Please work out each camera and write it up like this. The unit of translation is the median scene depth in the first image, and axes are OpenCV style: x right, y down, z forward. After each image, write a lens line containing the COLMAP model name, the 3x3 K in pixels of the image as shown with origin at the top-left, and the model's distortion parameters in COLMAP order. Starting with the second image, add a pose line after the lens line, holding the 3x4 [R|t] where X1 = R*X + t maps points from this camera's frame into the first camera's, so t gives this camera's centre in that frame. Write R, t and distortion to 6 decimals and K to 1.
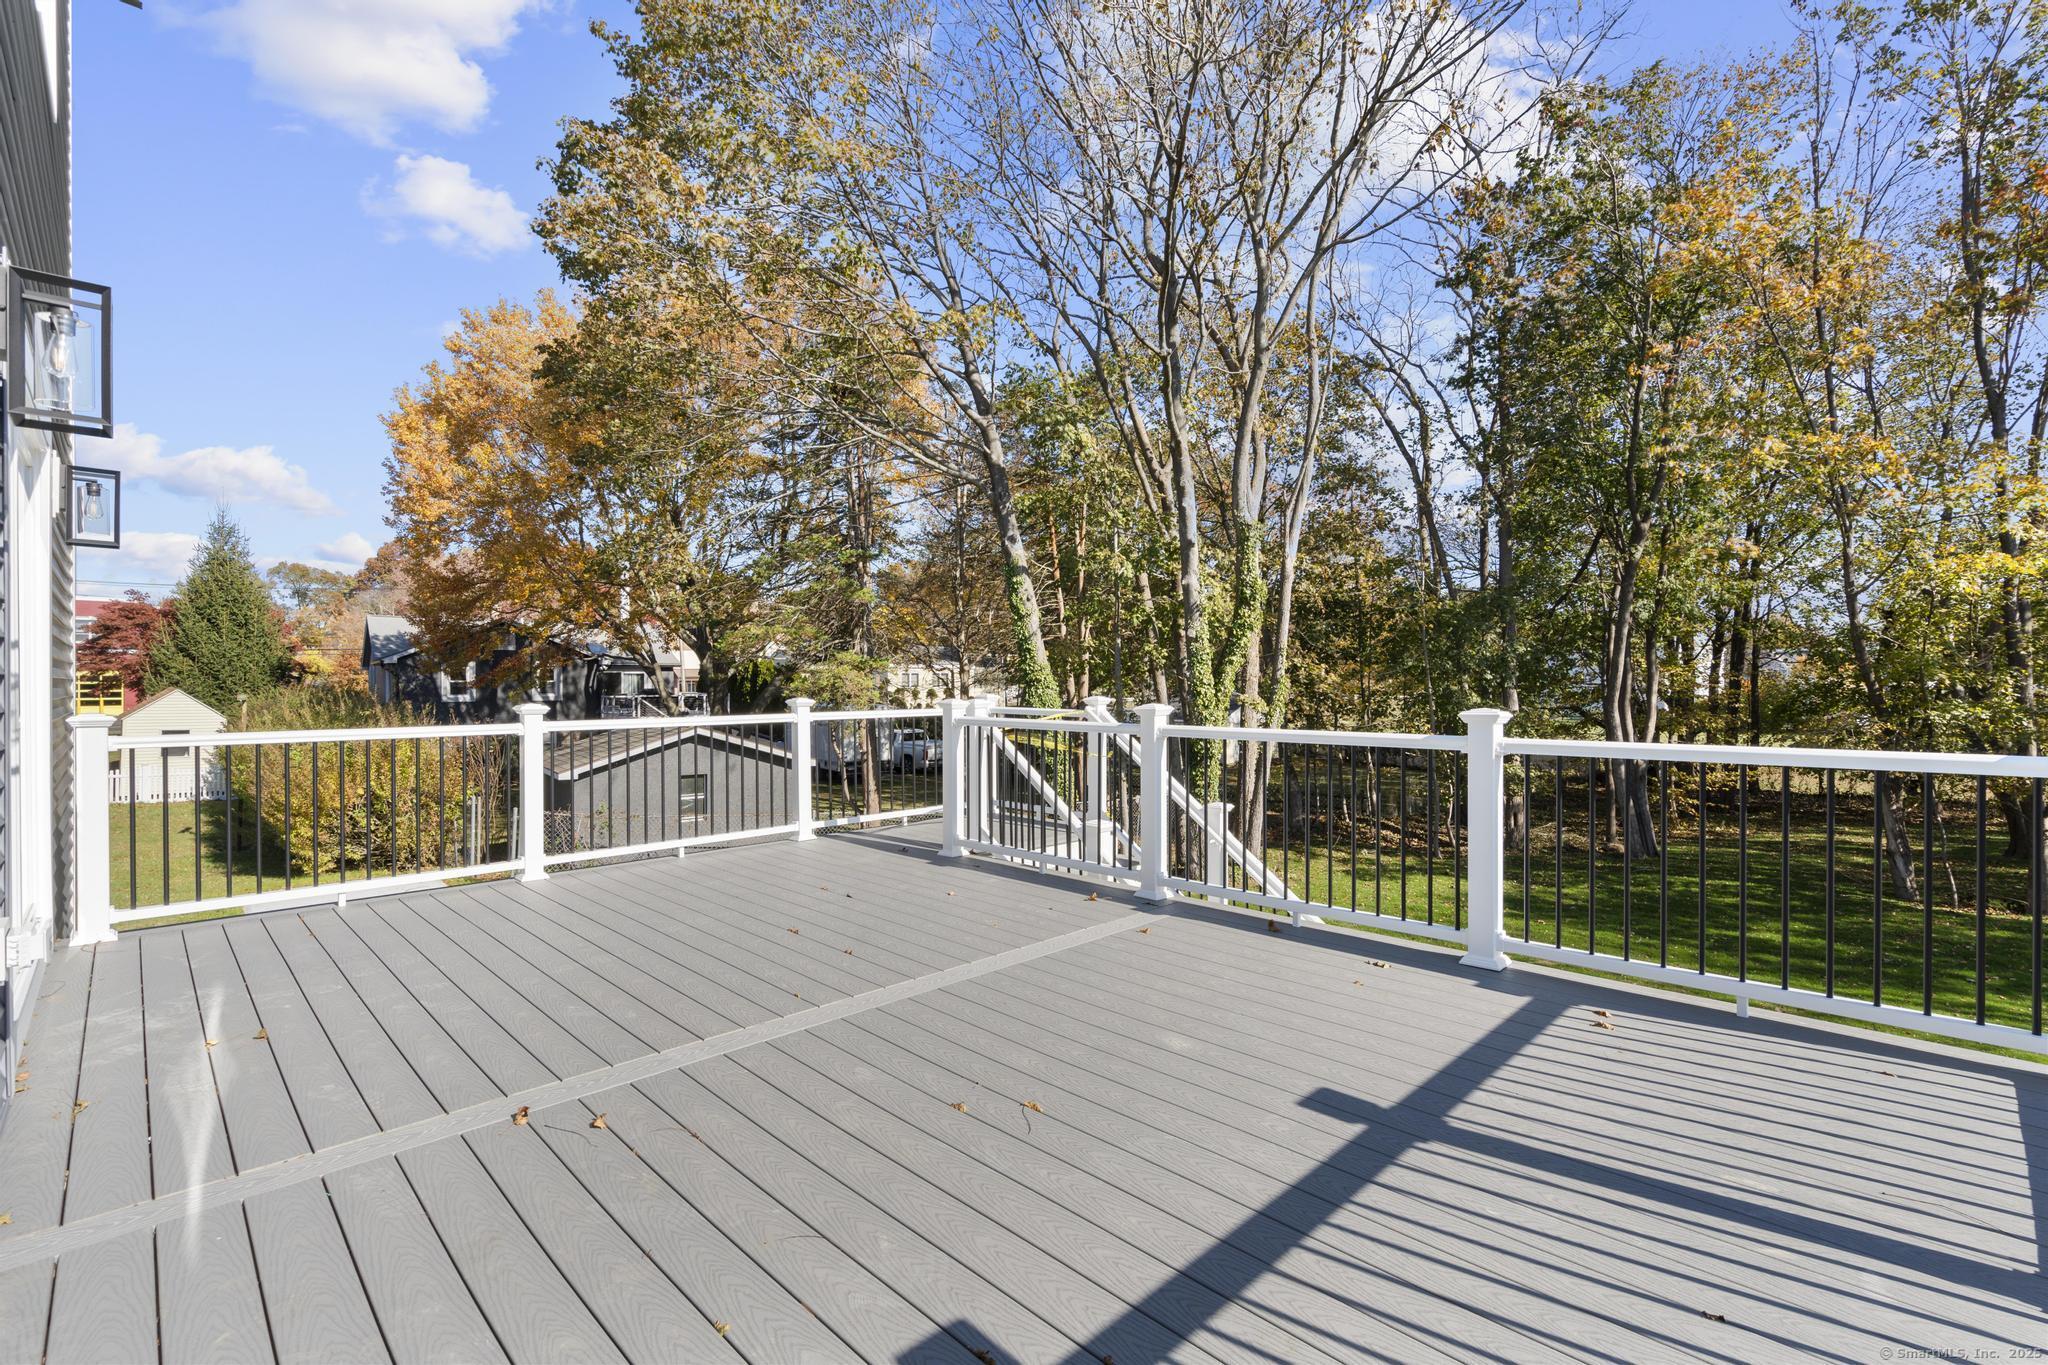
lens RADIAL K [[917.6, 0, 1026.2], [0, 917.6, 681.7], [0, 0, 1]] dist [-0.007929, 0.003392]
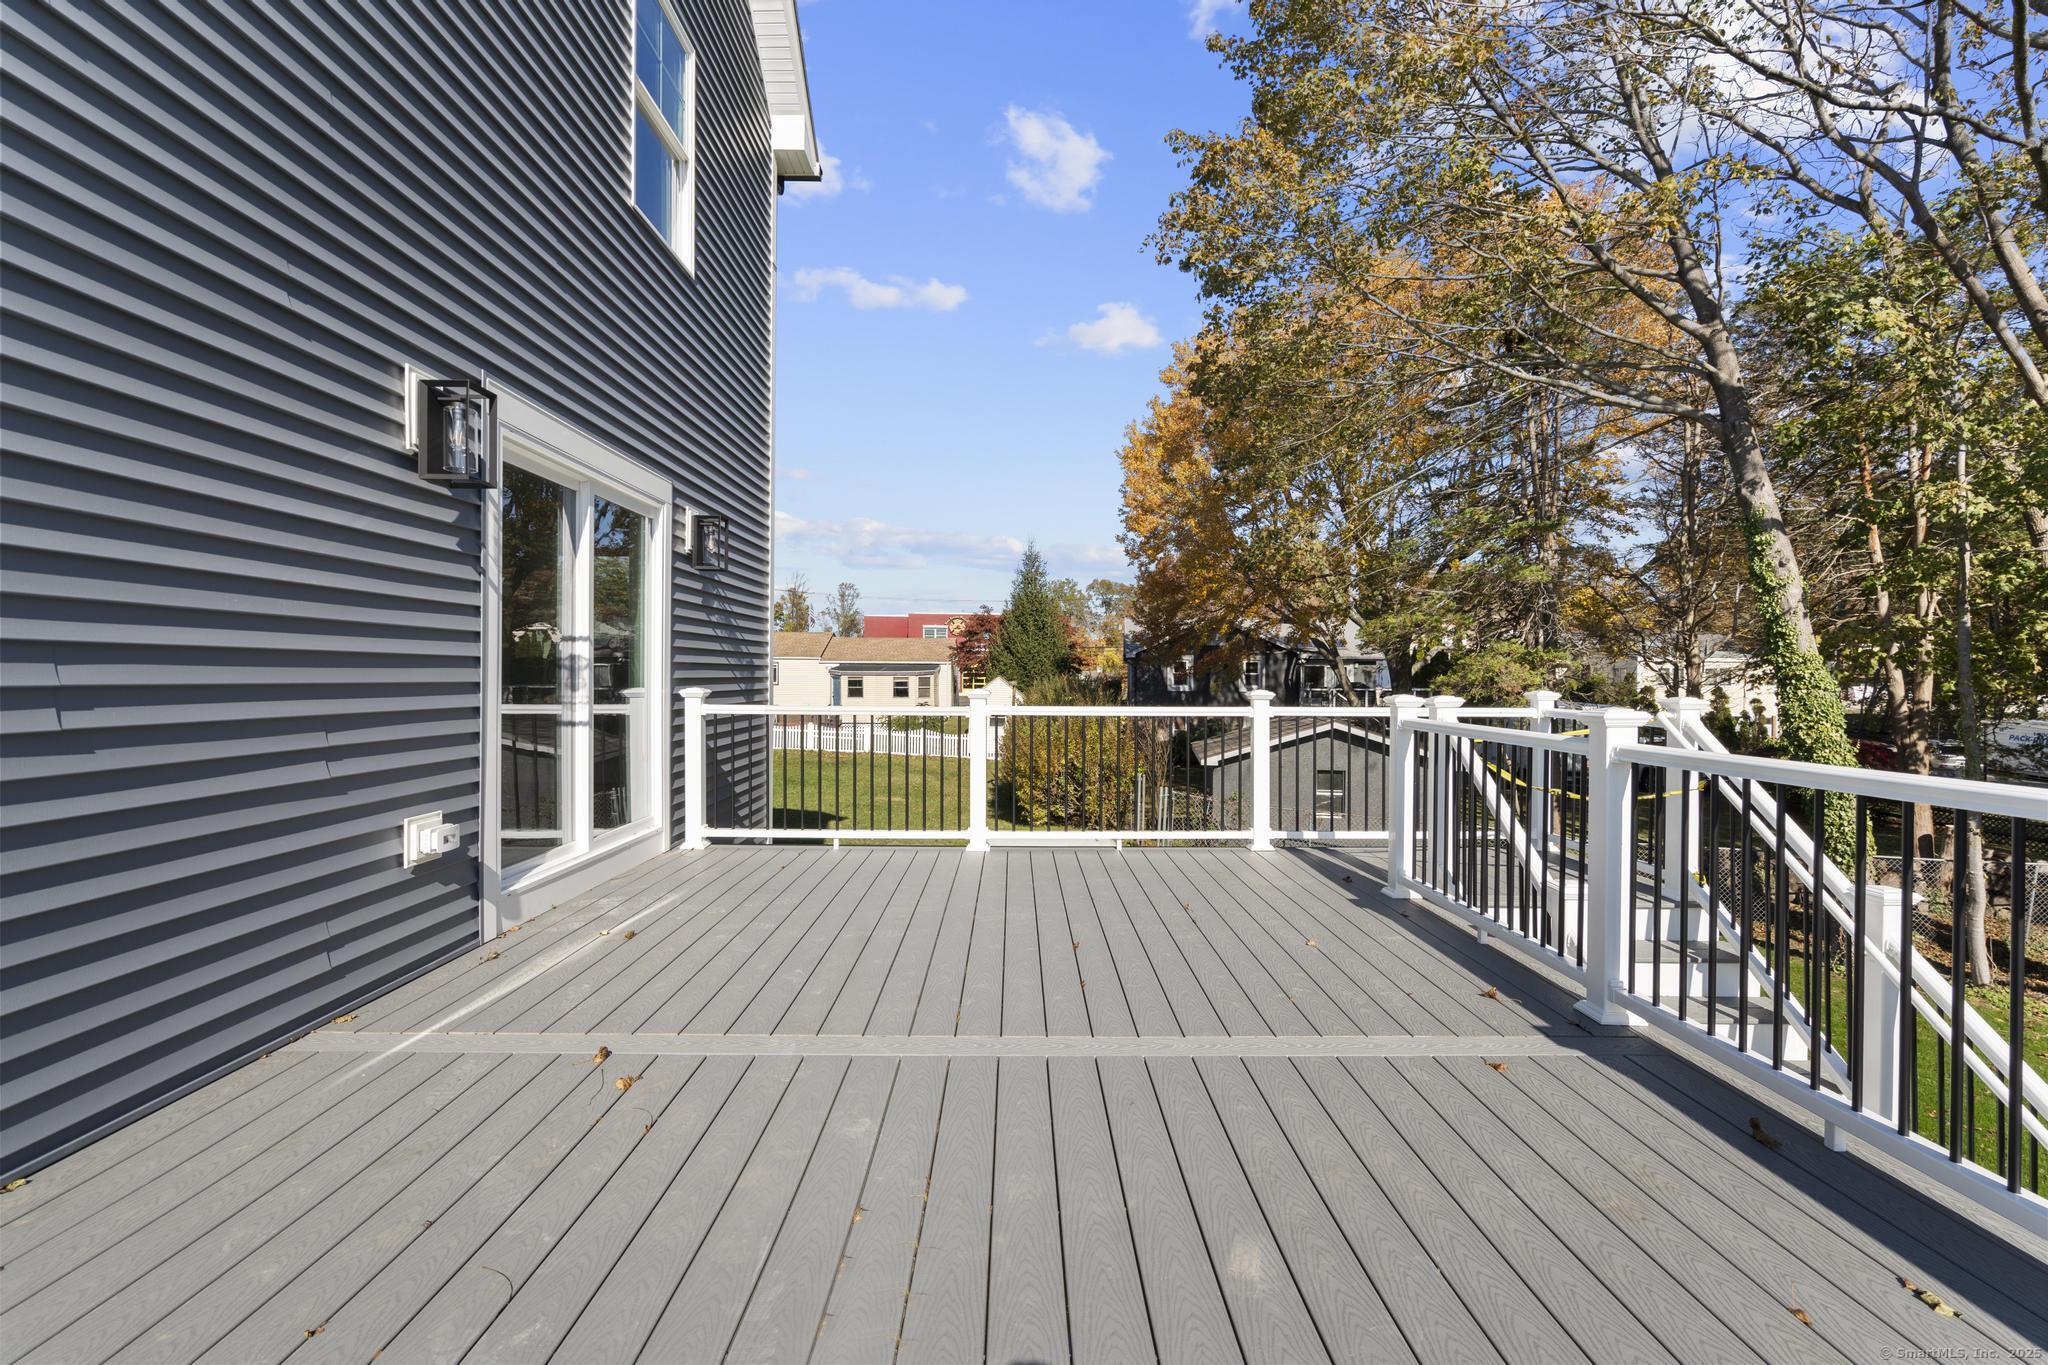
lens RADIAL K [[917.6, 0, 1022.5], [0, 917.6, 680.0], [0, 0, 1]] dist [-0.007929, 0.003392]
pose [[0.716307, 0.013855, -0.697648, 0.079019], [-0.010633, 0.999903, 0.008940, 0.000807], [0.697704, 0.001014, 0.716385, 0.076235]]
